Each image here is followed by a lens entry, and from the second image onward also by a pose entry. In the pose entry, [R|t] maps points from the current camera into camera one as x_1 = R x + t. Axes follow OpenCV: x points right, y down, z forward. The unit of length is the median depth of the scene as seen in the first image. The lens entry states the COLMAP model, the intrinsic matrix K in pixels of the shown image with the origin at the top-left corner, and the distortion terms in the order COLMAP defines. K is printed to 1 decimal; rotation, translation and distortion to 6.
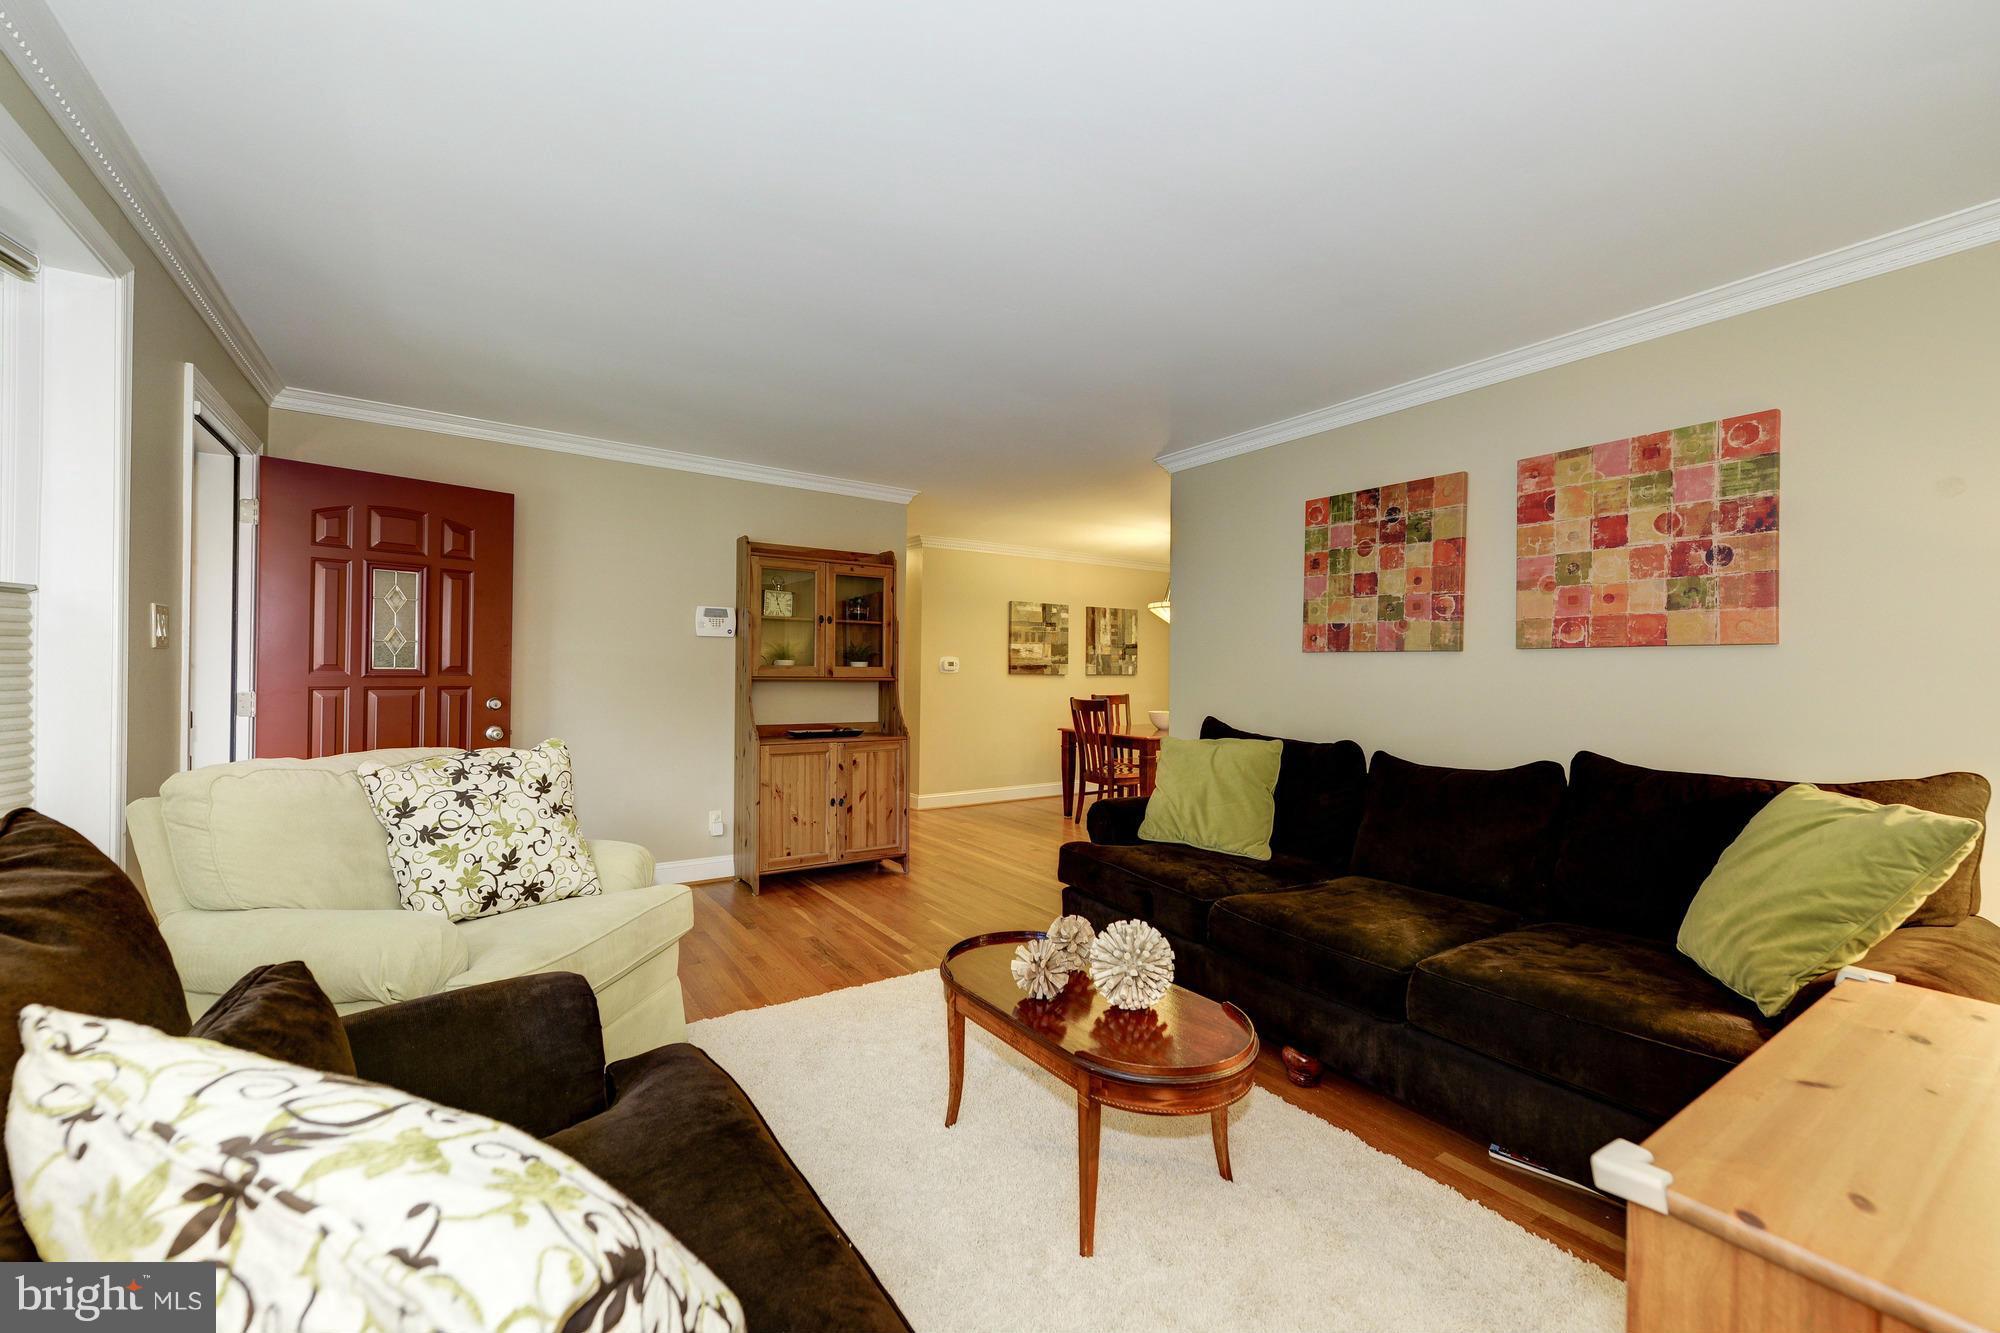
lens RADIAL K [[793.1, 0, 1009.9], [0, 793.1, 663.8], [0, 0, 1]] dist [0.002823, -0.000108]
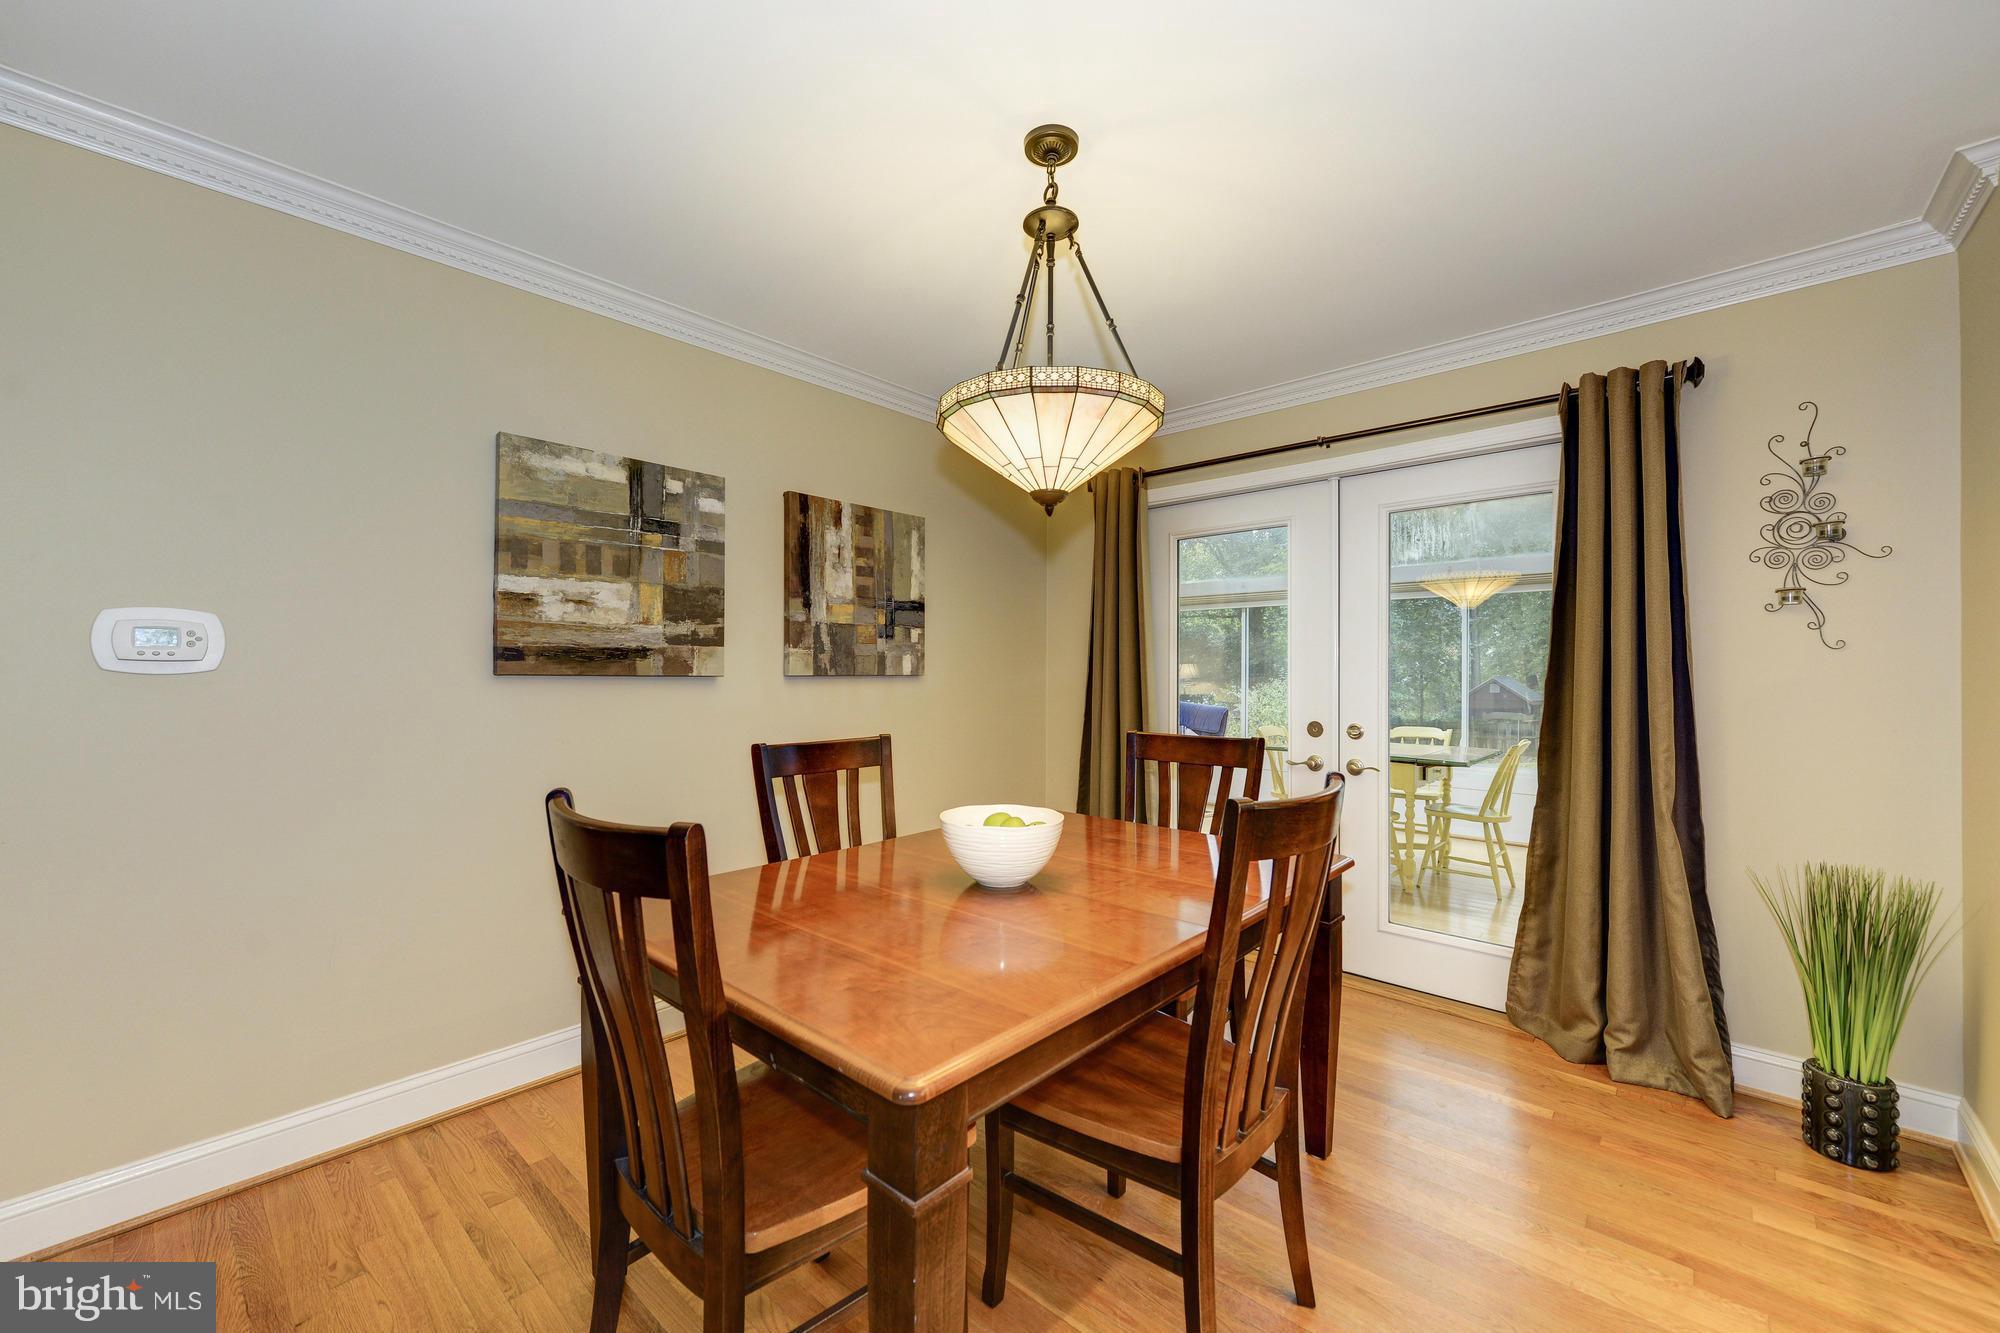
lens RADIAL K [[793.1, 0, 999.3], [0, 793.1, 670.5], [0, 0, 1]] dist [0.002823, -0.000108]
pose [[0.972723, -0.004337, 0.231929, 0.248983], [0.002552, 0.999965, 0.007993, 0.019018], [-0.231956, -0.007183, 0.972700, 1.426354]]
